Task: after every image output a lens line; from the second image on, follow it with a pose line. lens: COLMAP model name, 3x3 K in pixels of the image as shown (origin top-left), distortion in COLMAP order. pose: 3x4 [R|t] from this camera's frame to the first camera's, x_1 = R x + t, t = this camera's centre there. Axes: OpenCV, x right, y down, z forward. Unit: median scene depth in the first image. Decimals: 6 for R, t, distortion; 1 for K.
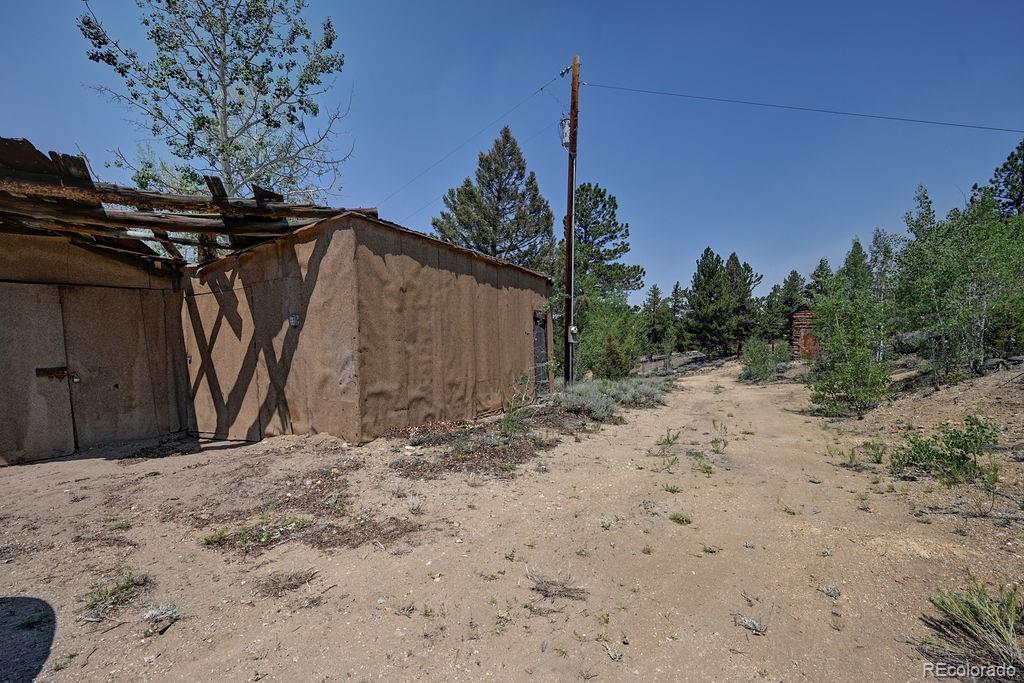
lens RADIAL K [[463.9, 0, 509.9], [0, 463.9, 340.6], [0, 0, 1]] dist [0.000947, 0.000031]
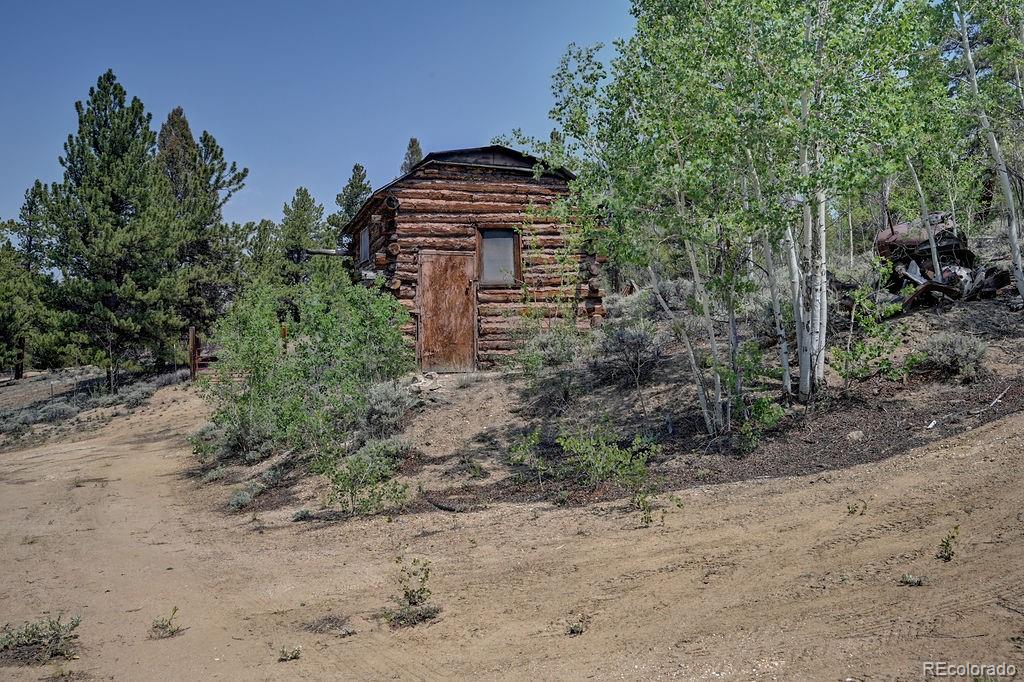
lens RADIAL K [[894.3, 0, 511.2], [0, 894.3, 341.8], [0, 0, 1]] dist [-0.004871, -0.000362]
pose [[0.695778, -0.009358, 0.718196, 0.147669], [0.015128, 0.999884, -0.001627, 0.013558], [-0.718097, 0.011997, 0.695839, 0.301782]]
